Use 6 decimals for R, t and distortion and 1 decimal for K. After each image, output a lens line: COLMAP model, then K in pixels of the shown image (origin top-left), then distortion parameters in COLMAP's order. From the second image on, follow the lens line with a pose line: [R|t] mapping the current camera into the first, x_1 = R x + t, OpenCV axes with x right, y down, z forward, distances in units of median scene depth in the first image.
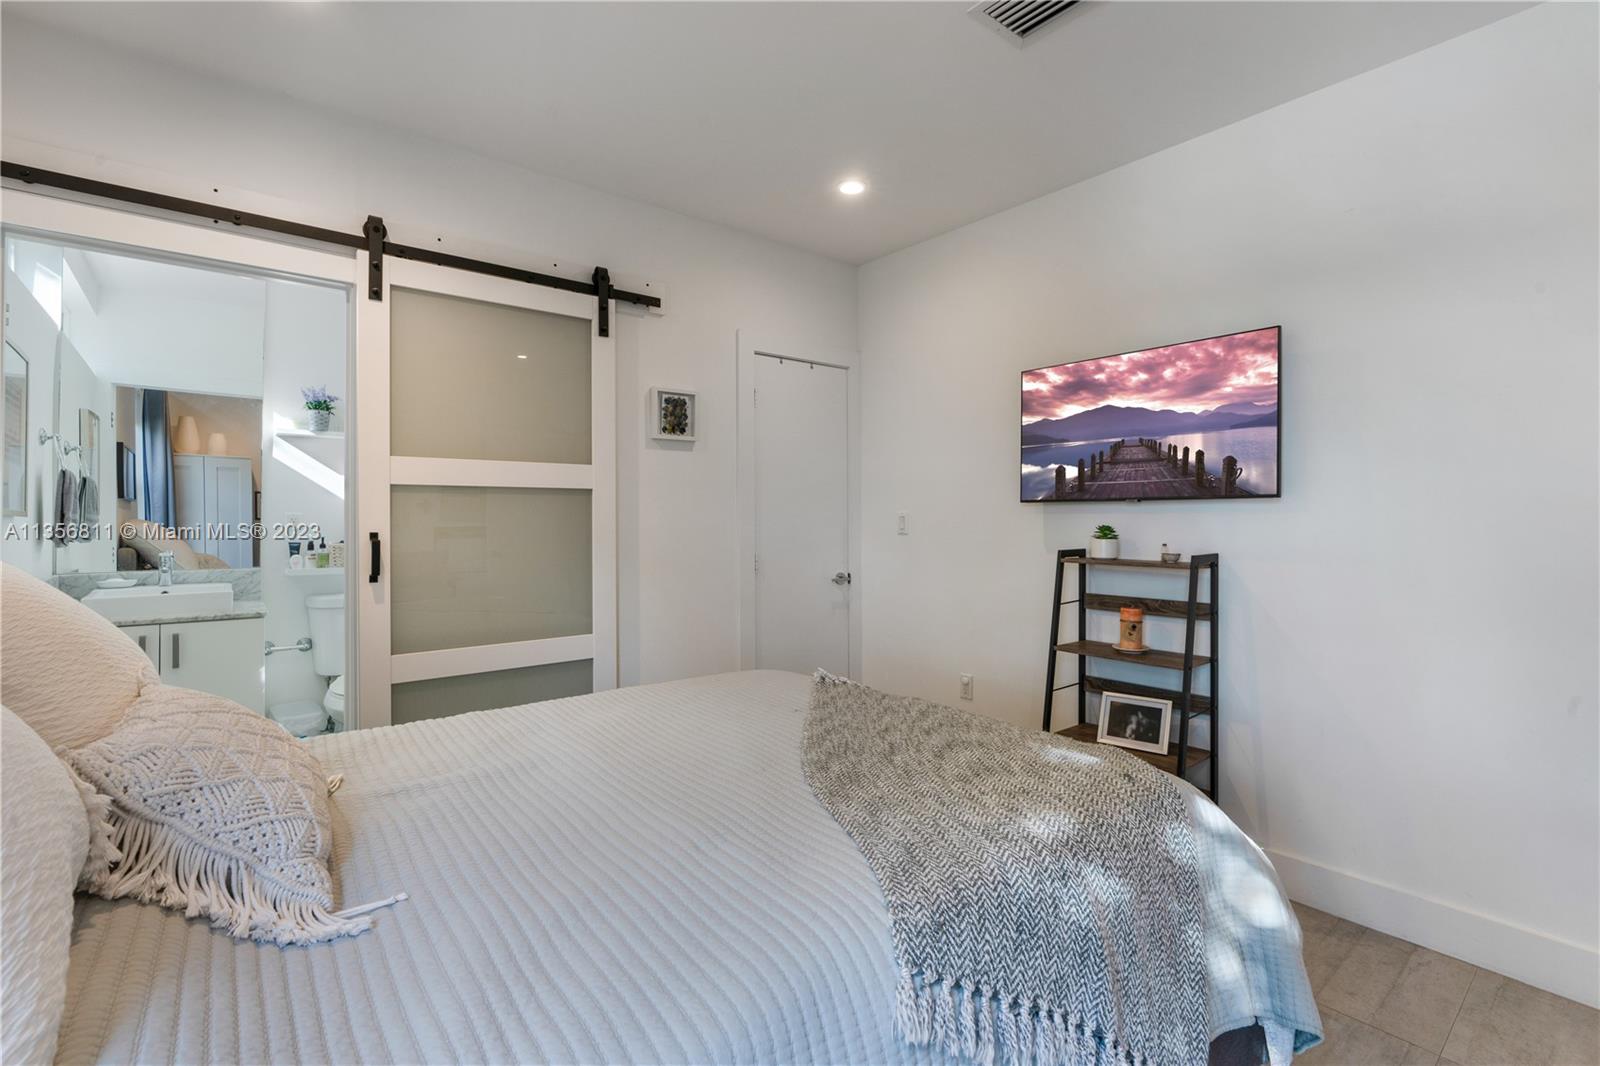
lens RADIAL K [[728.3, 0, 795.9], [0, 728.3, 518.5], [0, 0, 1]] dist [-0.014875, 0.008816]
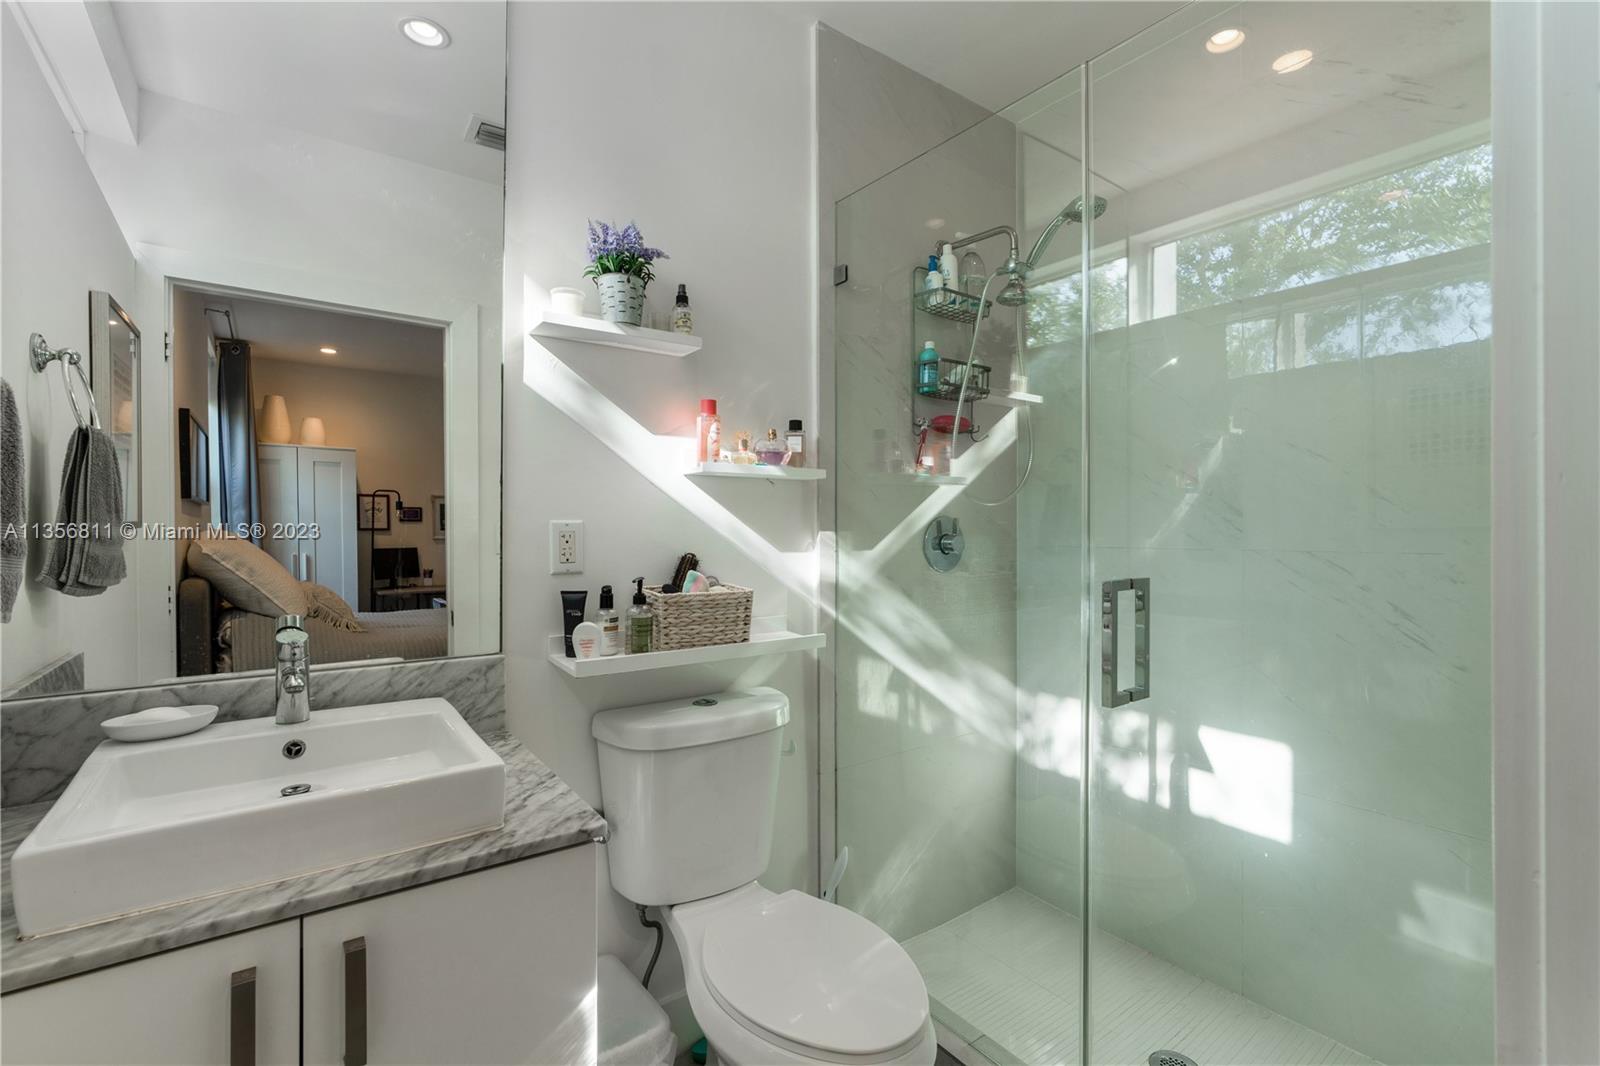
lens RADIAL K [[728.3, 0, 801.0], [0, 728.3, 535.0], [0, 0, 1]] dist [-0.014875, 0.008816]
pose [[0.998556, -0.004797, -0.053515, -0.405735], [0.005152, 0.999966, 0.006491, -0.000912], [0.053482, -0.006757, 0.998546, 0.443122]]
